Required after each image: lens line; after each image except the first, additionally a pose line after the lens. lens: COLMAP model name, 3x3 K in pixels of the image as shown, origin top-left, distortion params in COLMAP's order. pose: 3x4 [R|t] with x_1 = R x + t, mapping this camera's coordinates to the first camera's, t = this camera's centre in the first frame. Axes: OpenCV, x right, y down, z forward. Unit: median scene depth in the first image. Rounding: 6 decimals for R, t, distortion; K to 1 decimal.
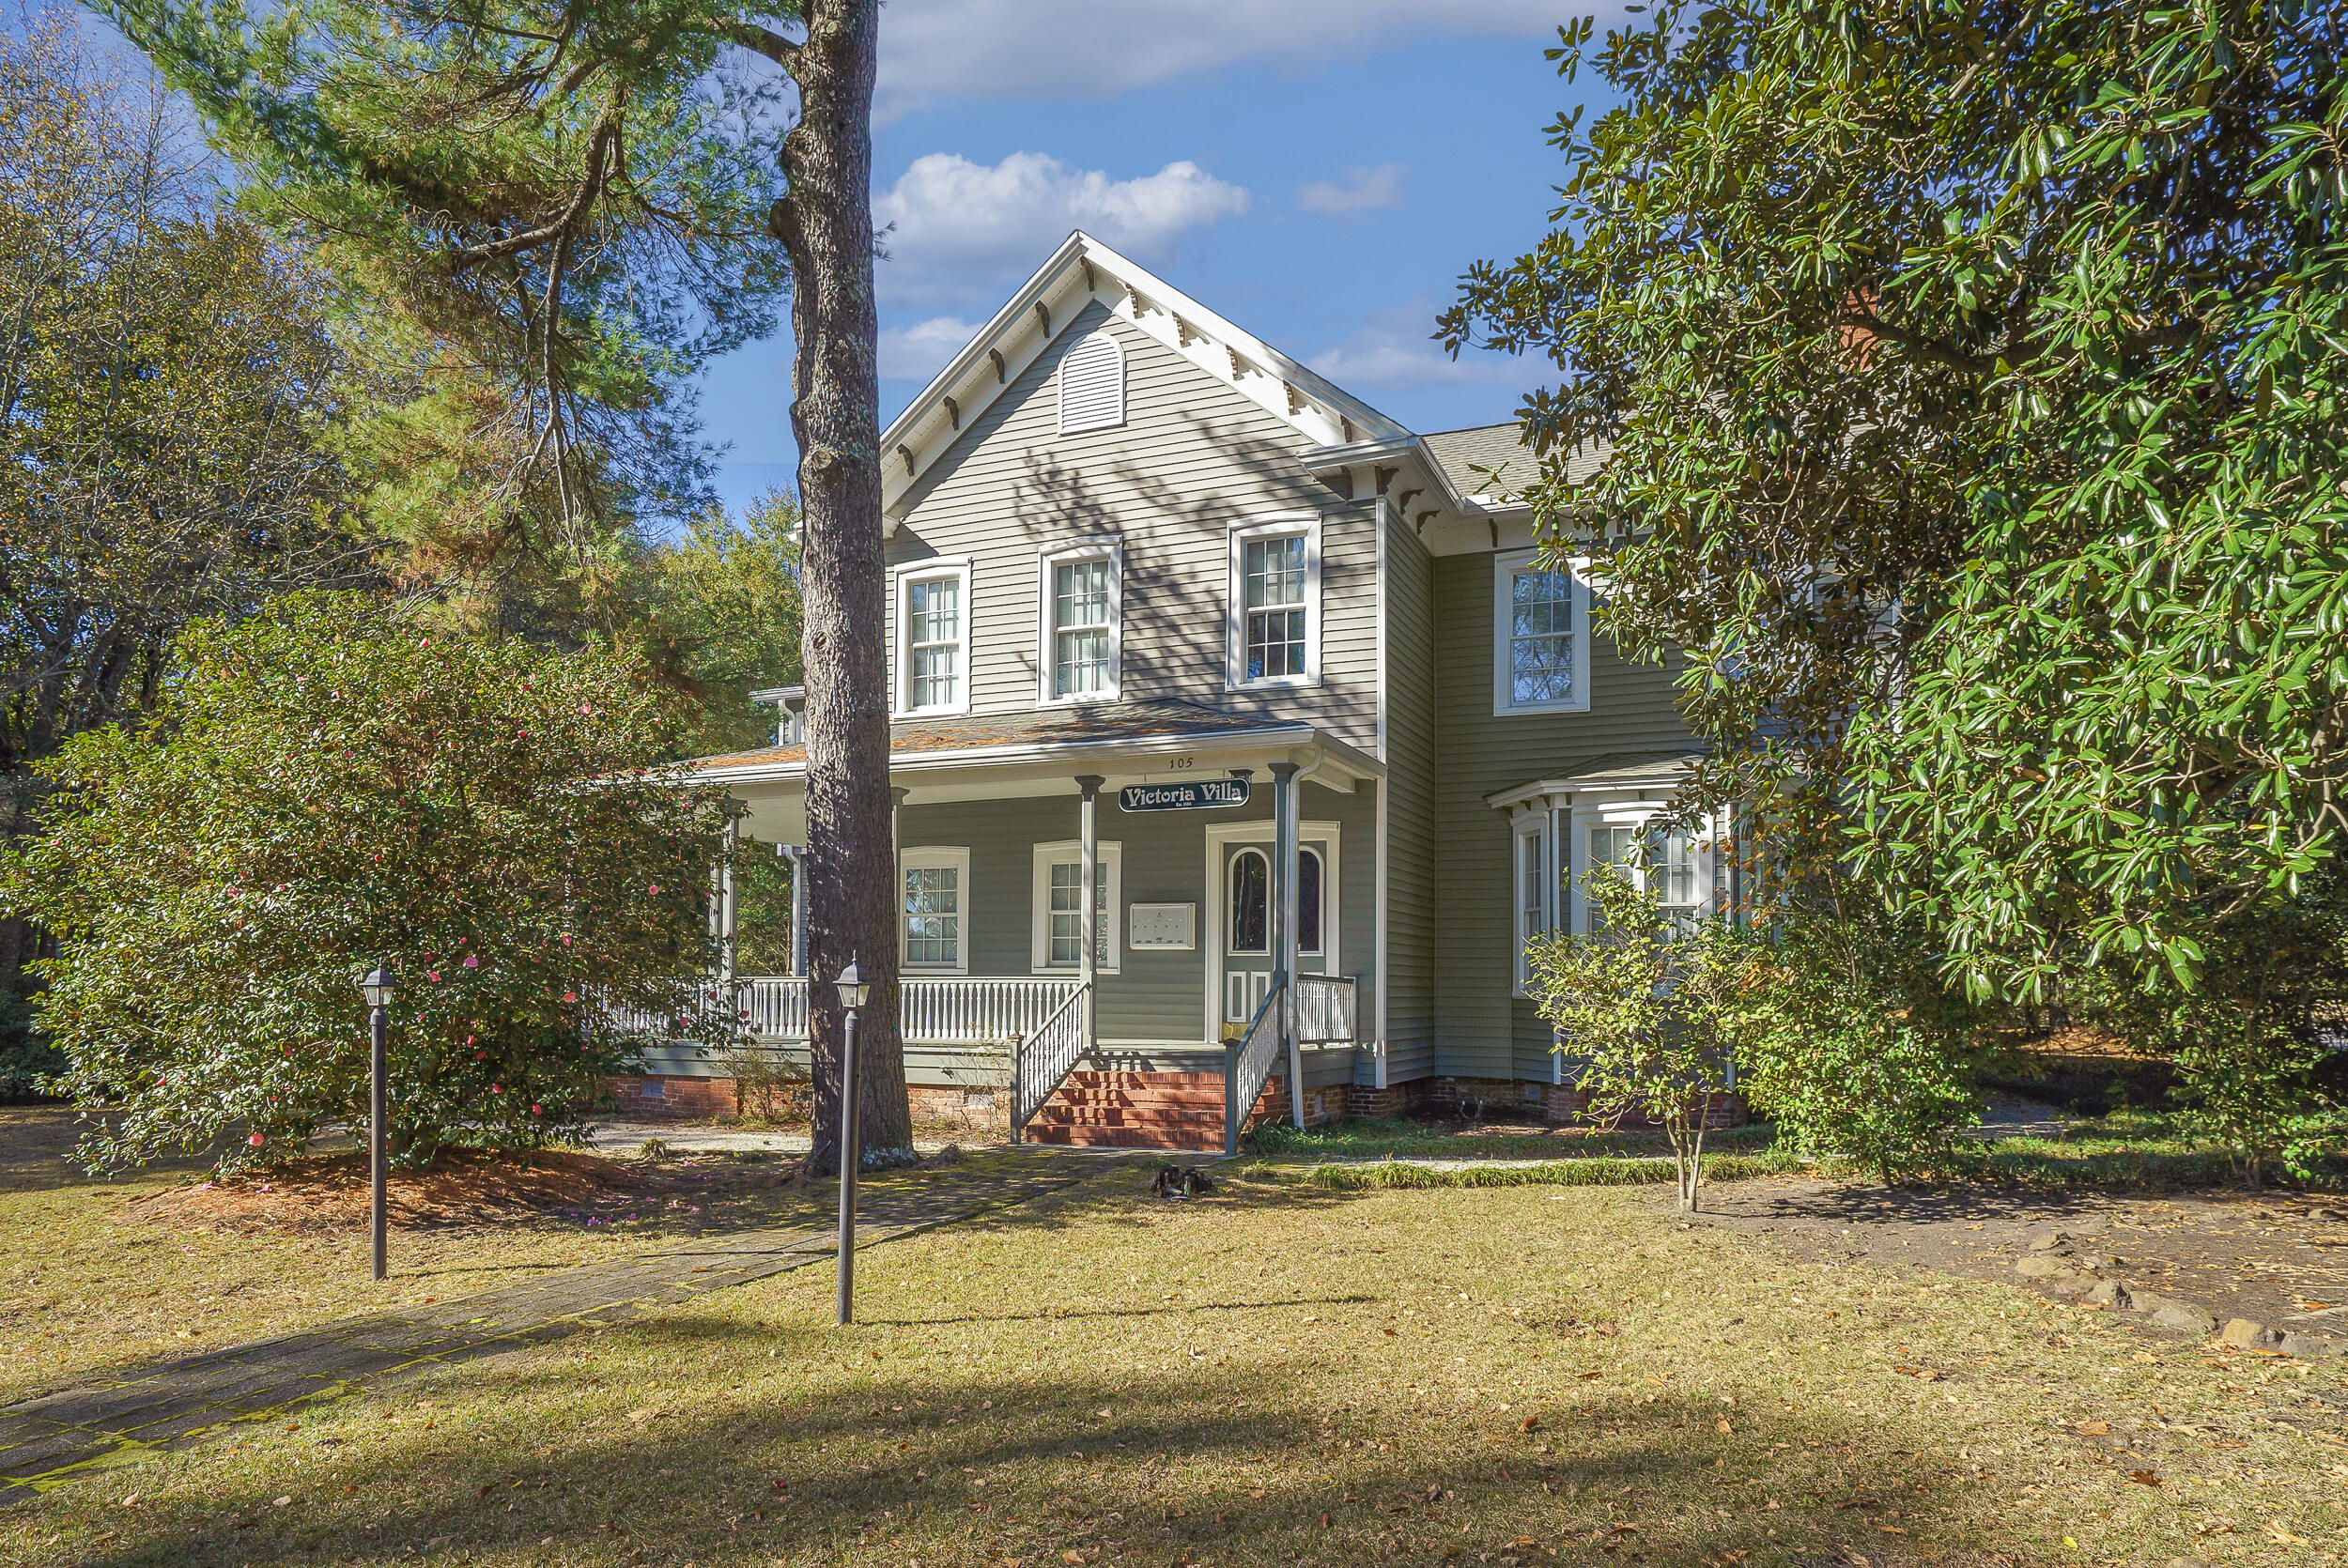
lens RADIAL K [[1461.8, 0, 1192.9], [0, 1461.8, 869.3], [0, 0, 1]] dist [-0.021744, 0.003570]
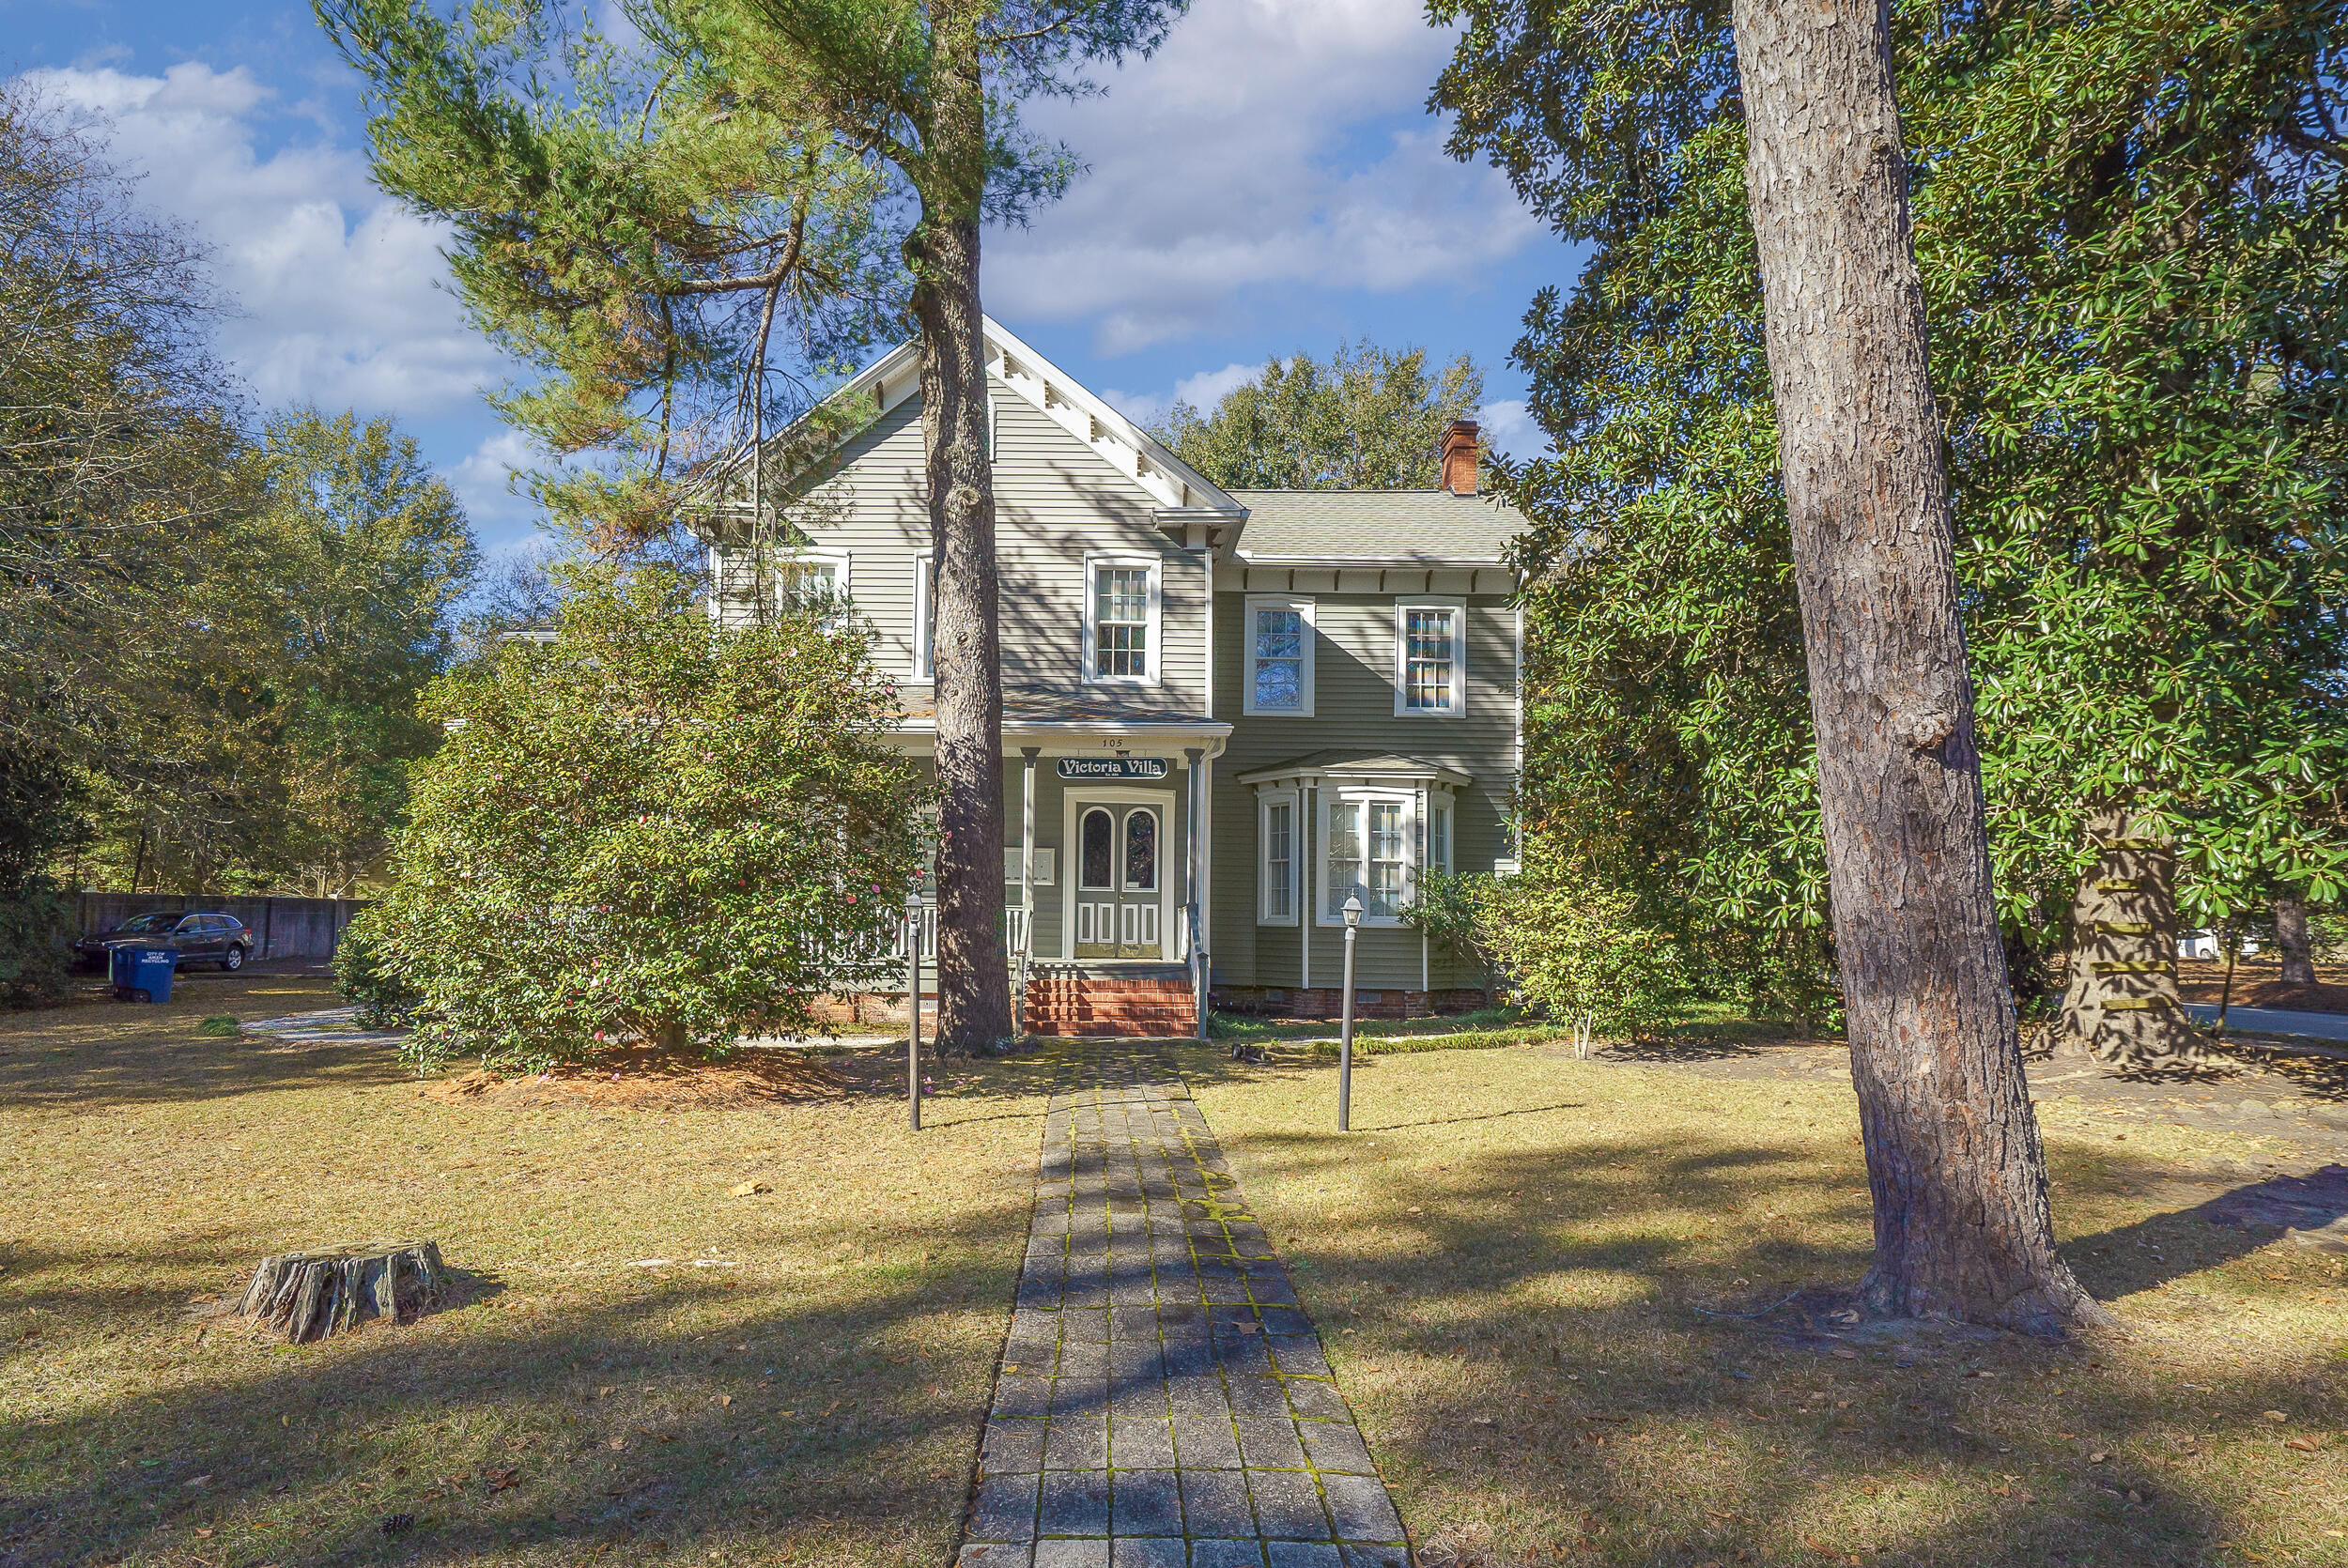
lens RADIAL K [[1275.9, 0, 1172.6], [0, 1275.9, 788.4], [0, 0, 1]] dist [0.000078, -0.001071]
pose [[0.926207, 0.048749, 0.373851, -0.318712], [-0.040266, 0.998724, -0.030473, 0.000257], [-0.374860, 0.013171, 0.926988, -0.064861]]
